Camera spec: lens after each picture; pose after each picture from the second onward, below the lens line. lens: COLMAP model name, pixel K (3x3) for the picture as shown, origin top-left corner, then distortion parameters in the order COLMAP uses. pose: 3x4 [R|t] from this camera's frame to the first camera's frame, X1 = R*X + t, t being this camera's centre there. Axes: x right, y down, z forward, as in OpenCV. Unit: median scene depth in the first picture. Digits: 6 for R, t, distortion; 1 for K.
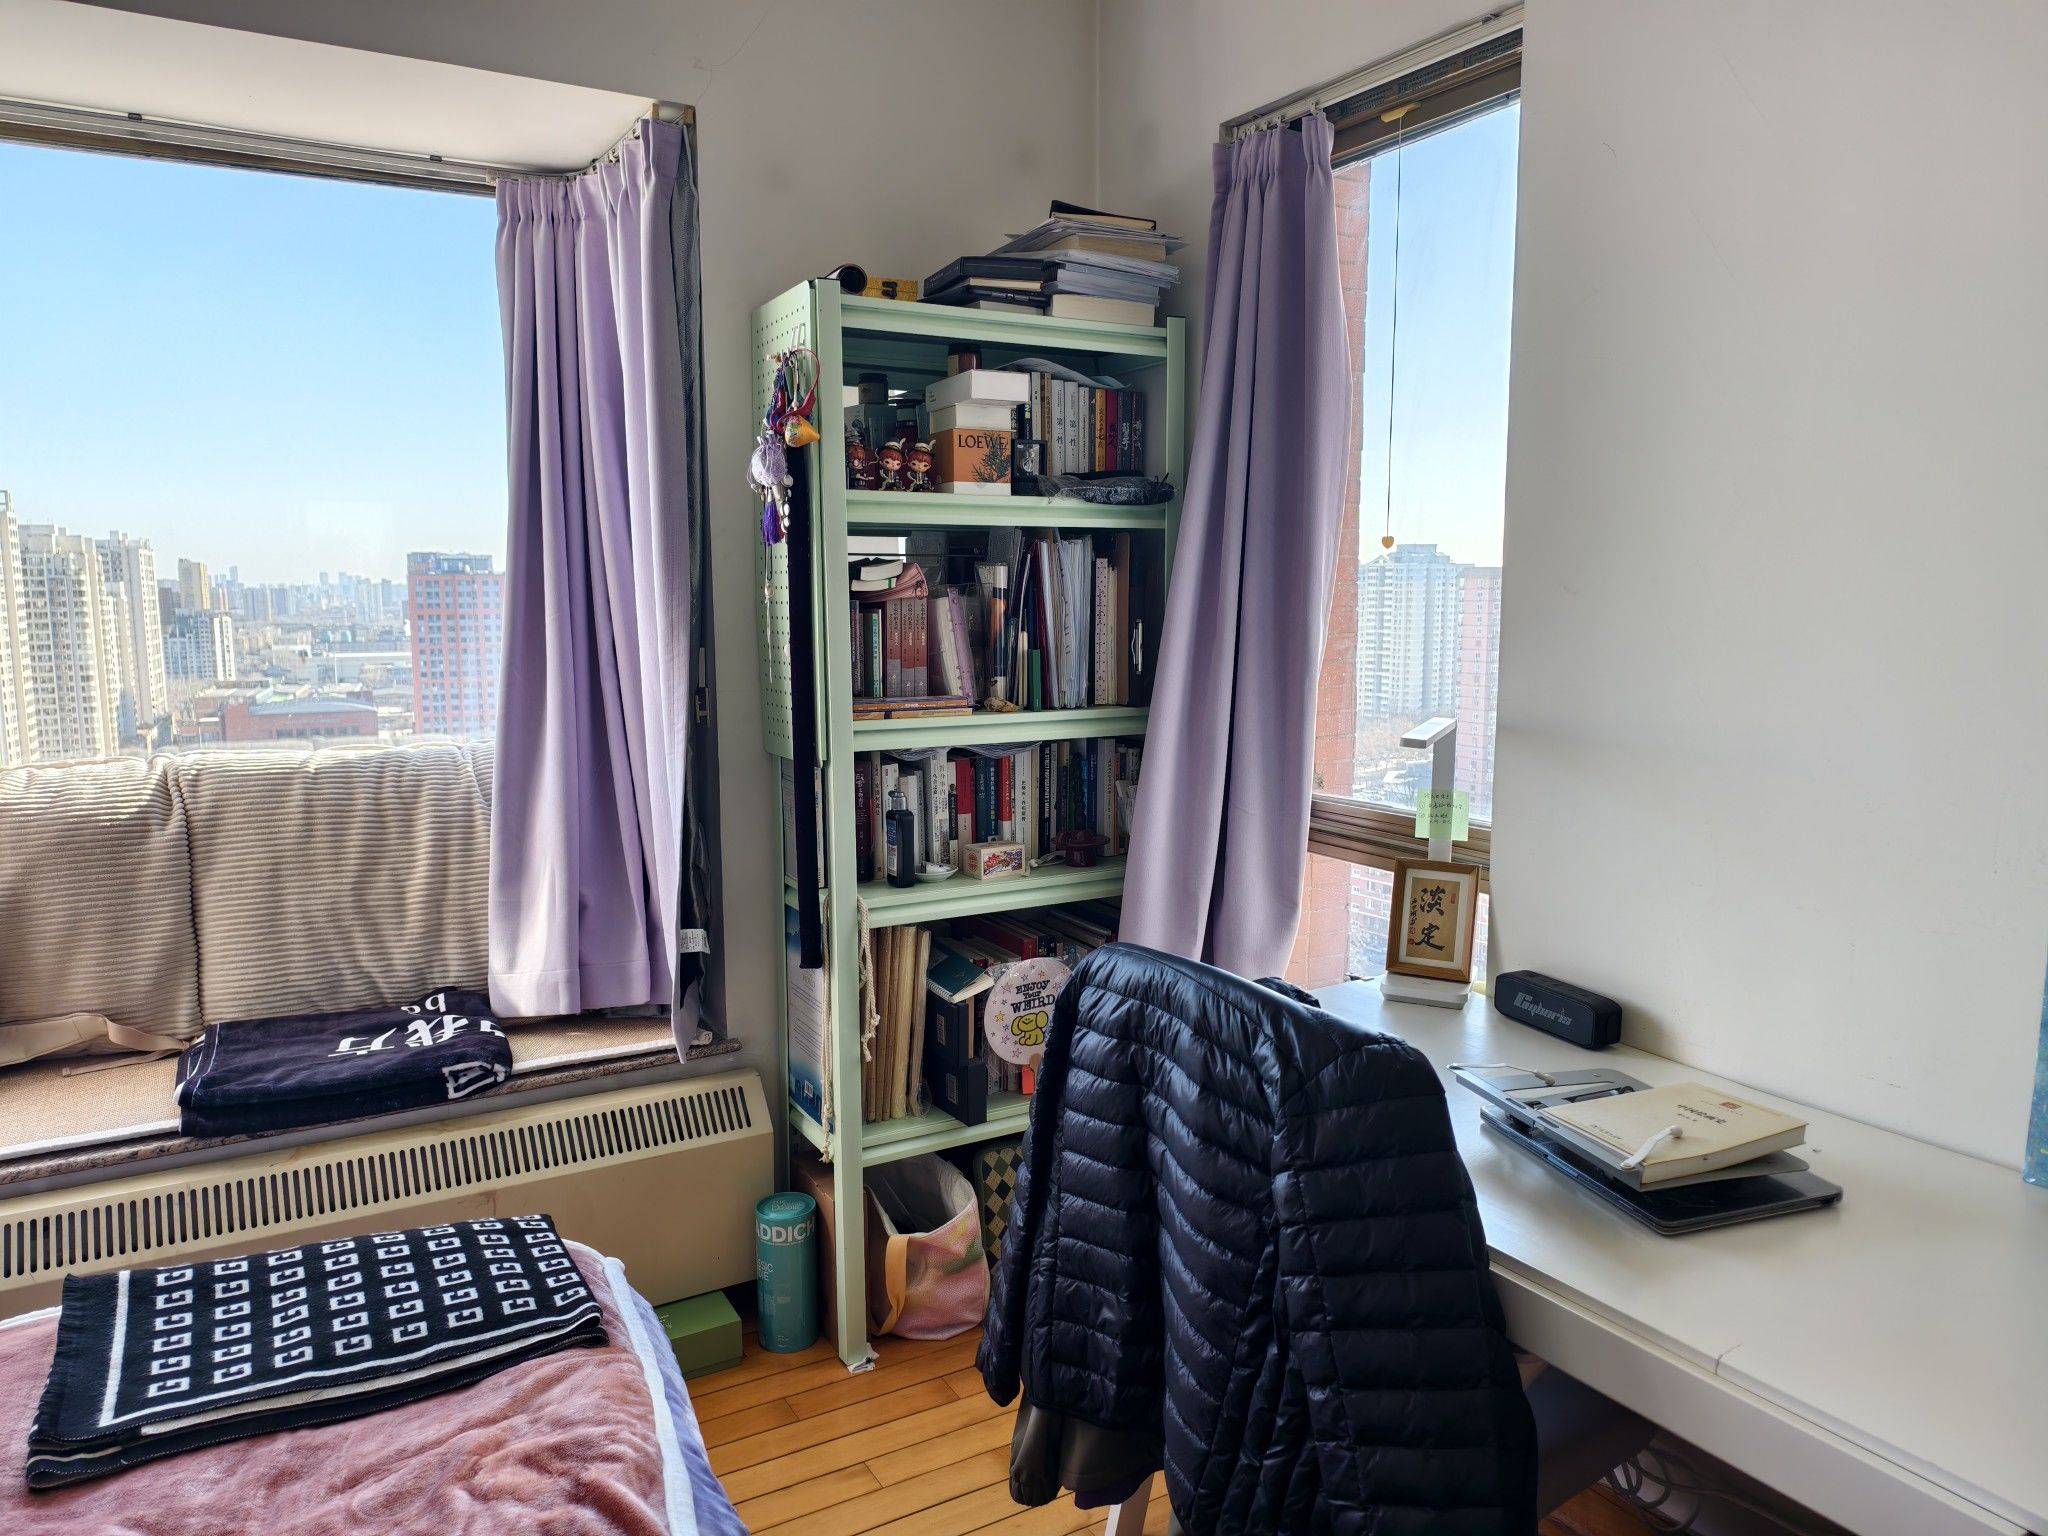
lens RADIAL K [[1387.1, 0, 1024.0], [0, 1387.1, 768.0], [0, 0, 1]] dist [0.051411, -0.062654]
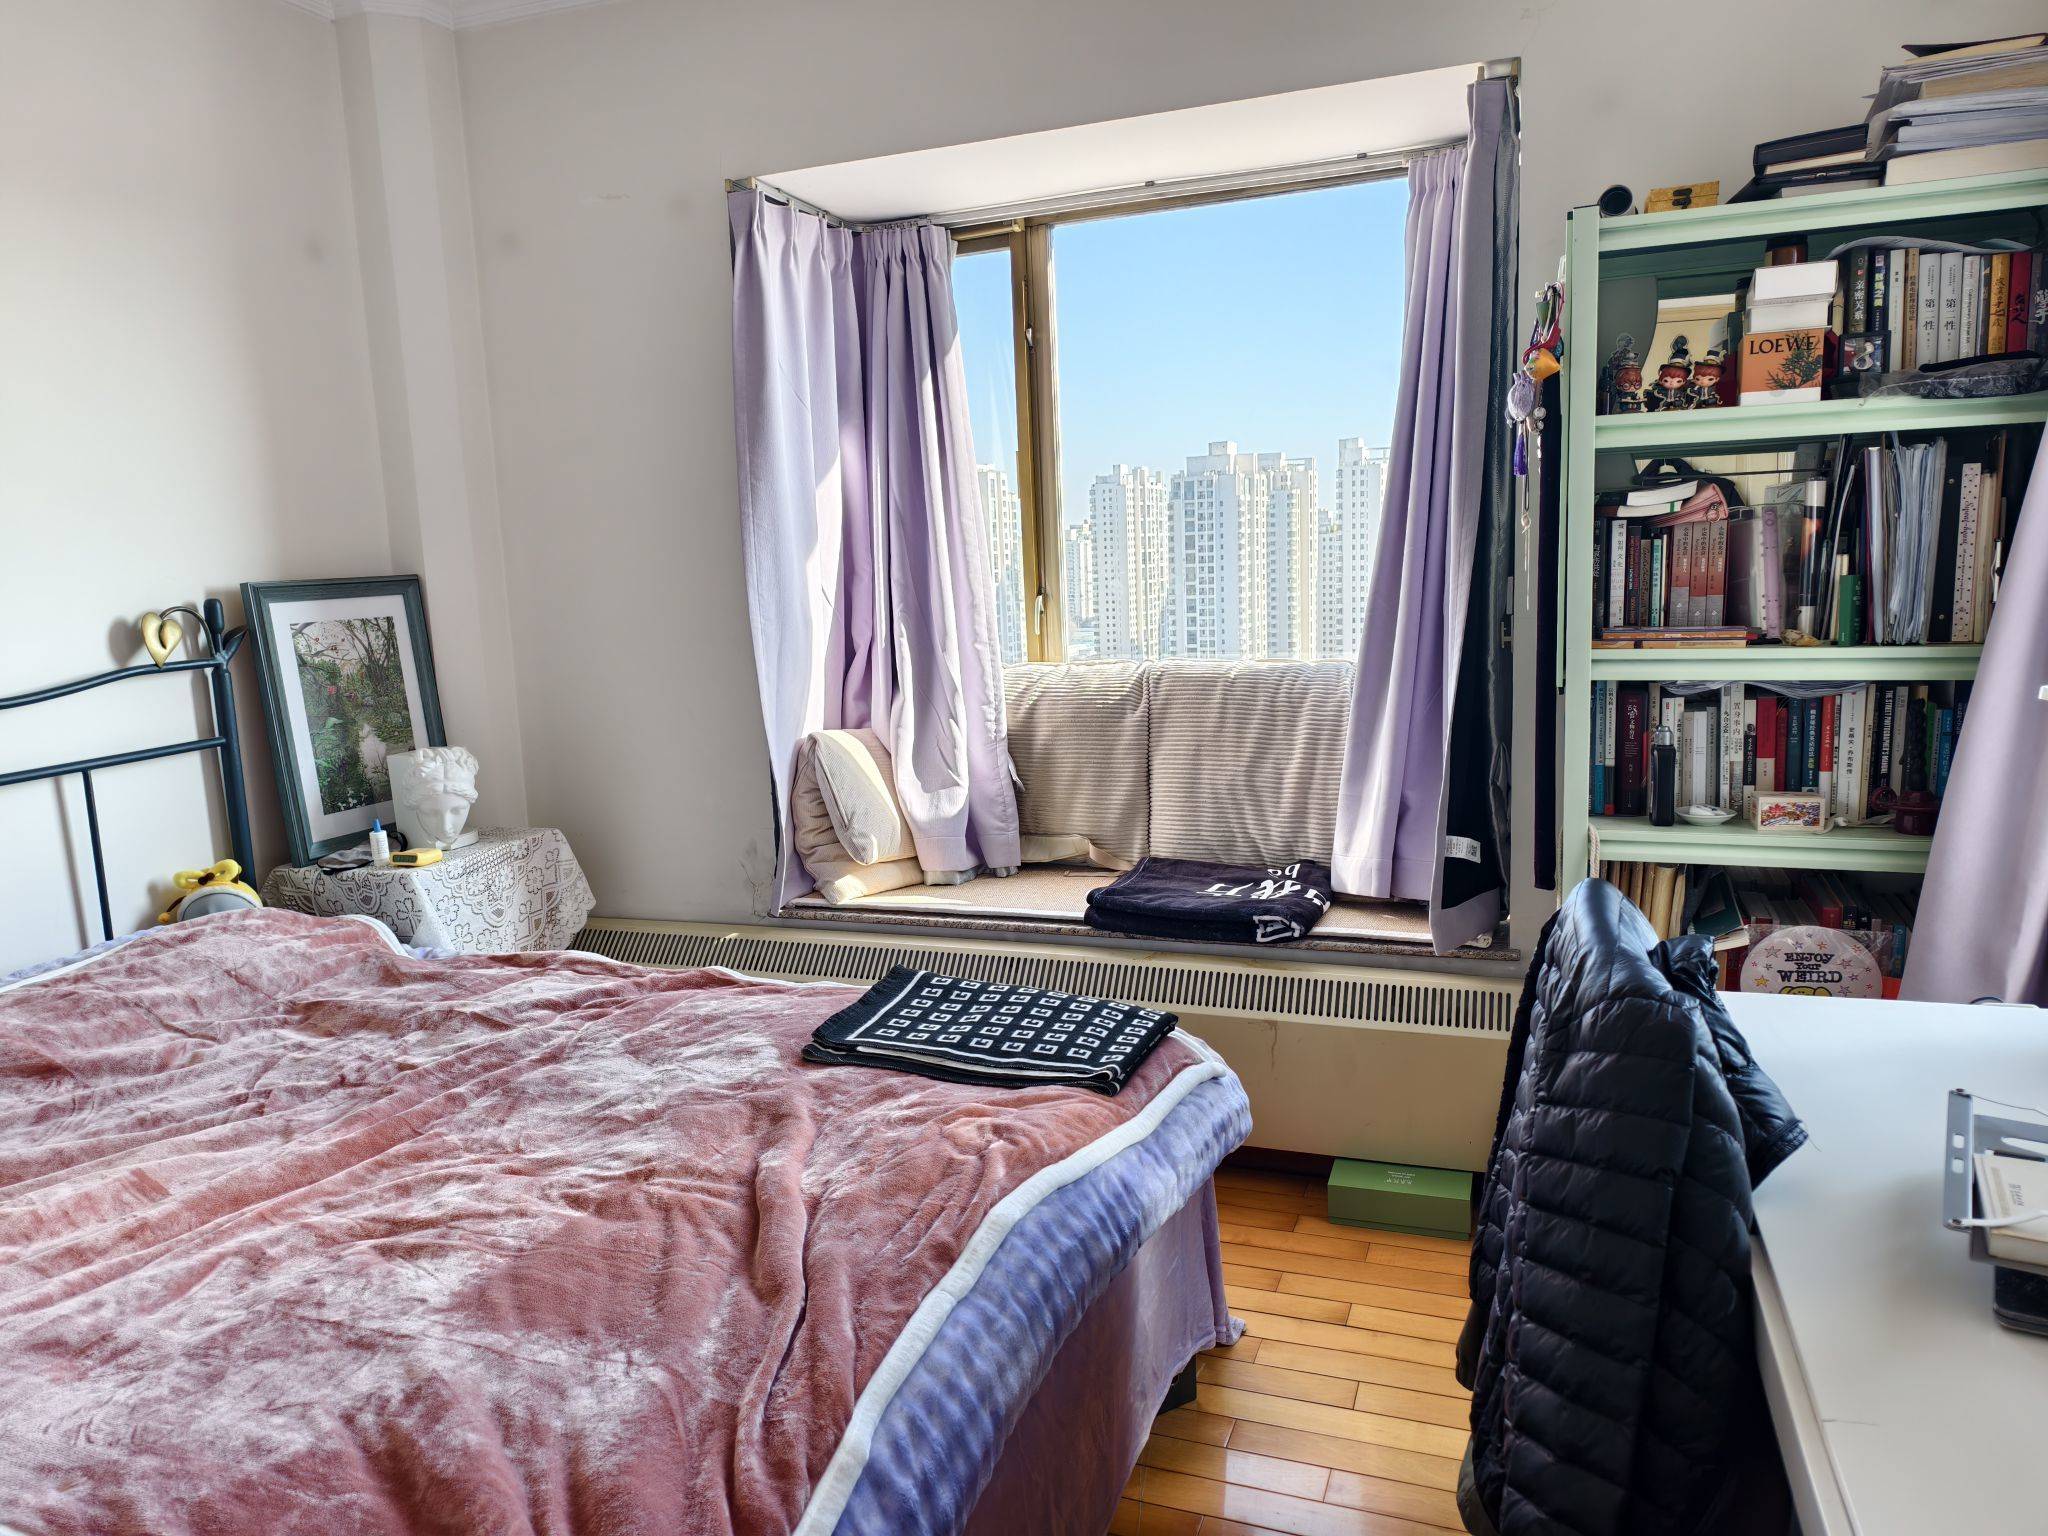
lens RADIAL K [[1387.2, 0, 1024.0], [0, 1387.2, 768.0], [0, 0, 1]] dist [-0.003496, -0.005548]
pose [[0.627981, 0.098154, -0.772014, 0.377418], [-0.061346, 0.995171, 0.076626, -0.000170], [0.775807, -0.000759, 0.630969, 0.052293]]
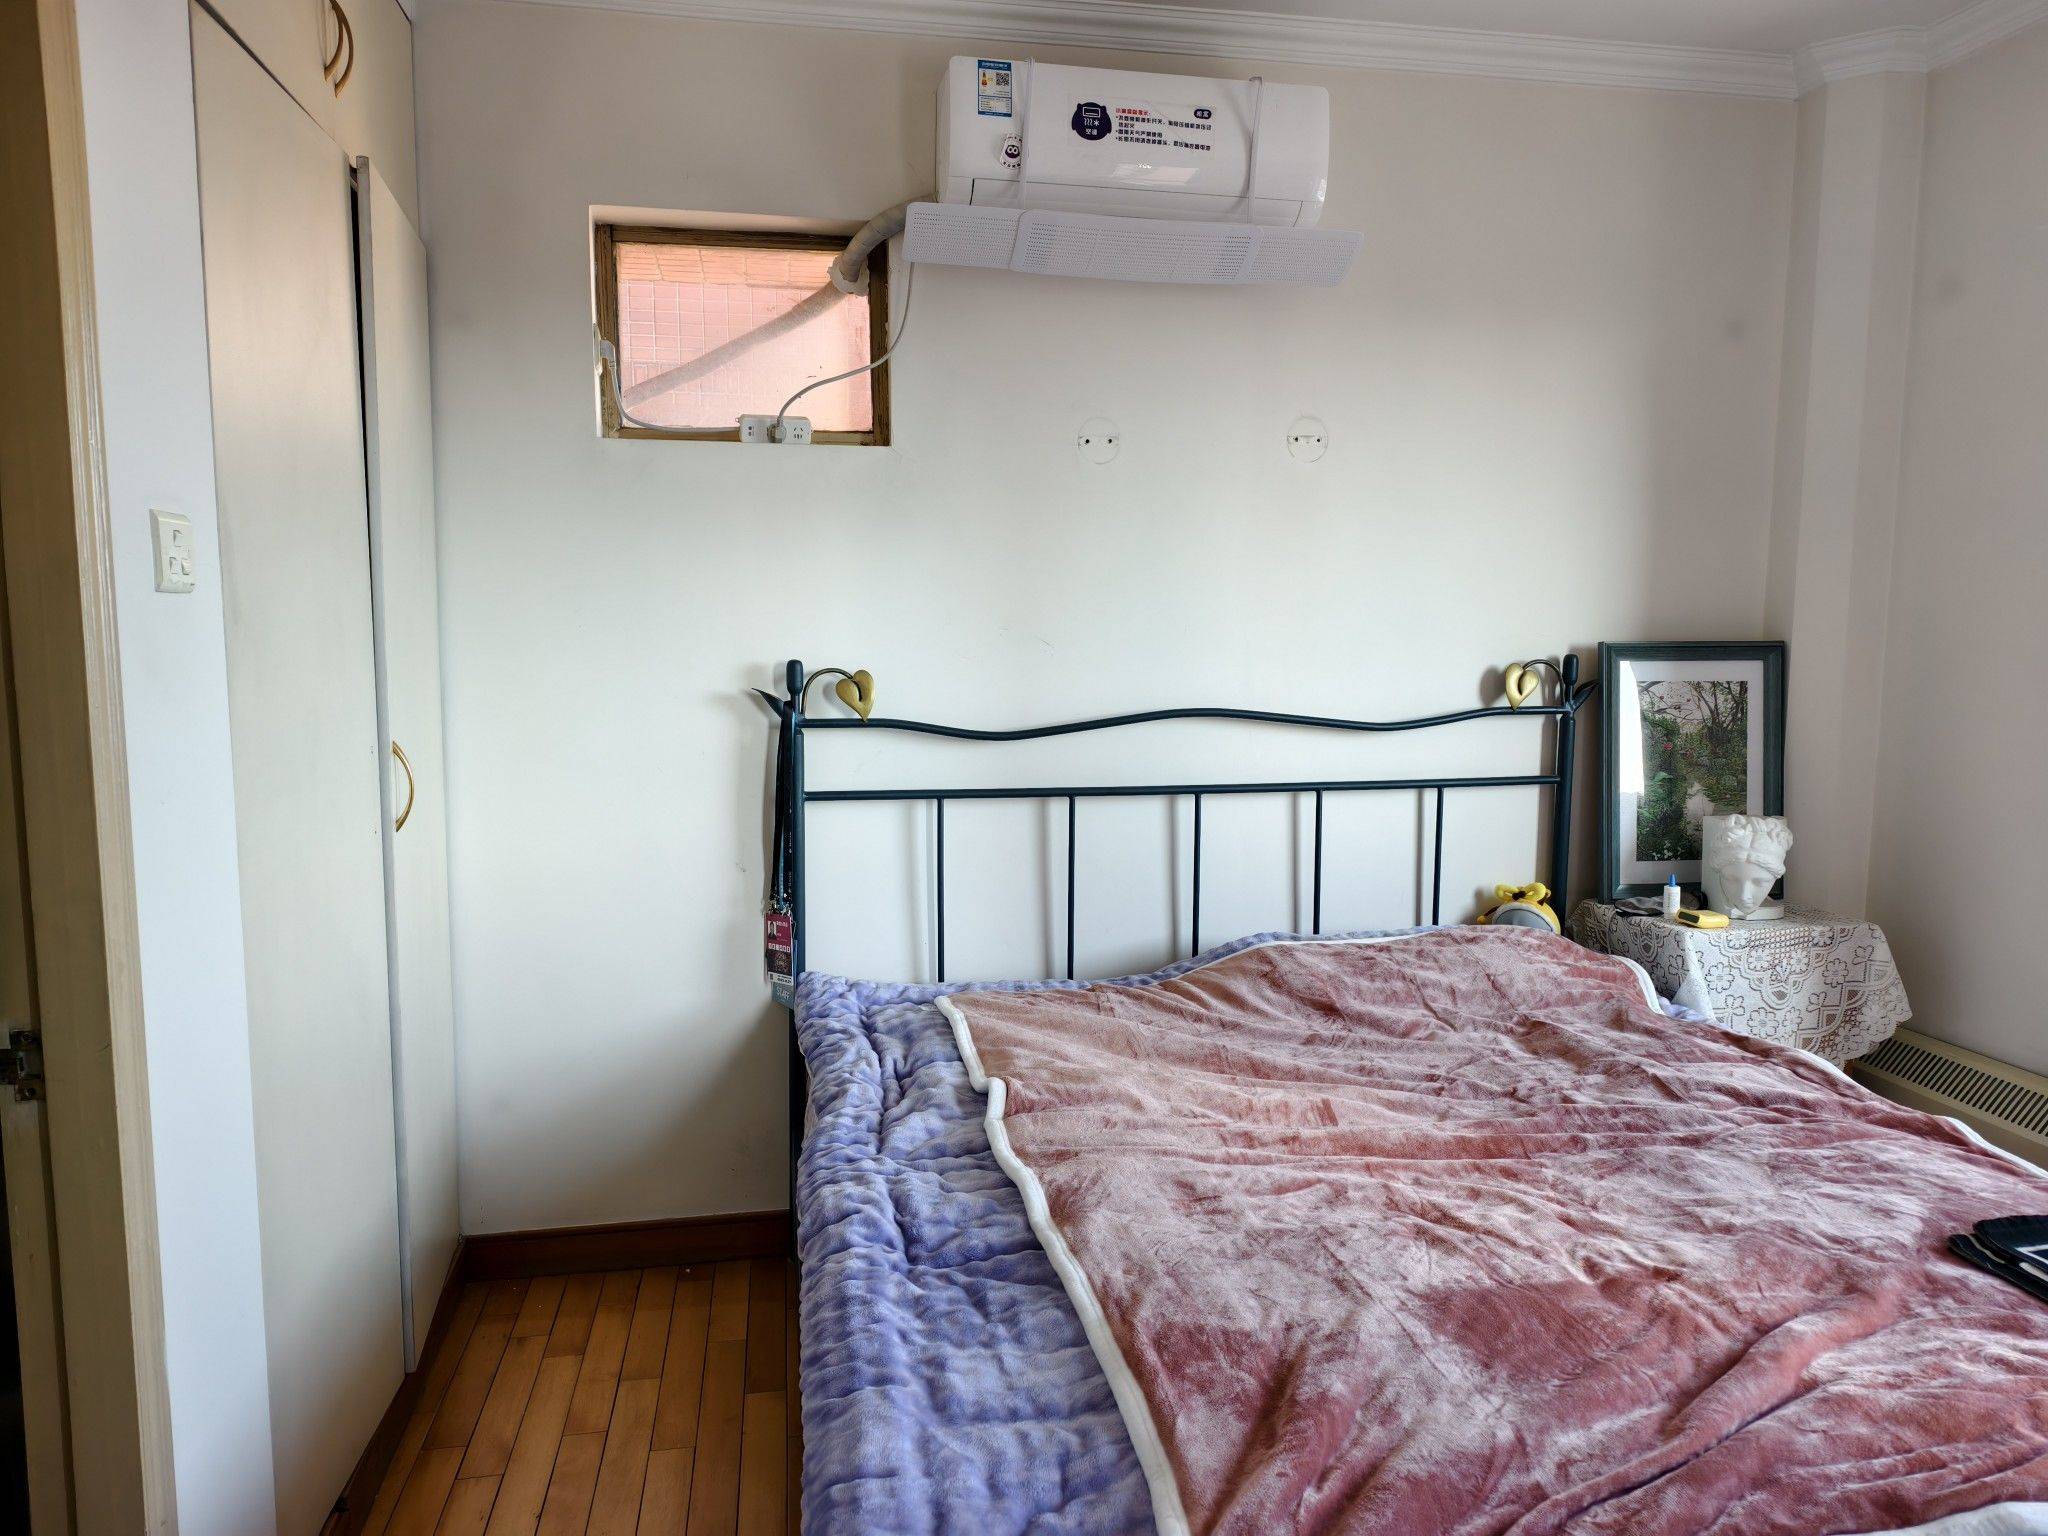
lens RADIAL K [[1387.2, 0, 1024.0], [0, 1387.2, 768.0], [0, 0, 1]] dist [-0.003496, -0.005548]
pose [[-0.360766, 0.097604, -0.927535, 0.459163], [-0.121826, 0.981057, 0.150620, -0.039632], [0.924666, 0.167336, -0.342041, 0.244066]]
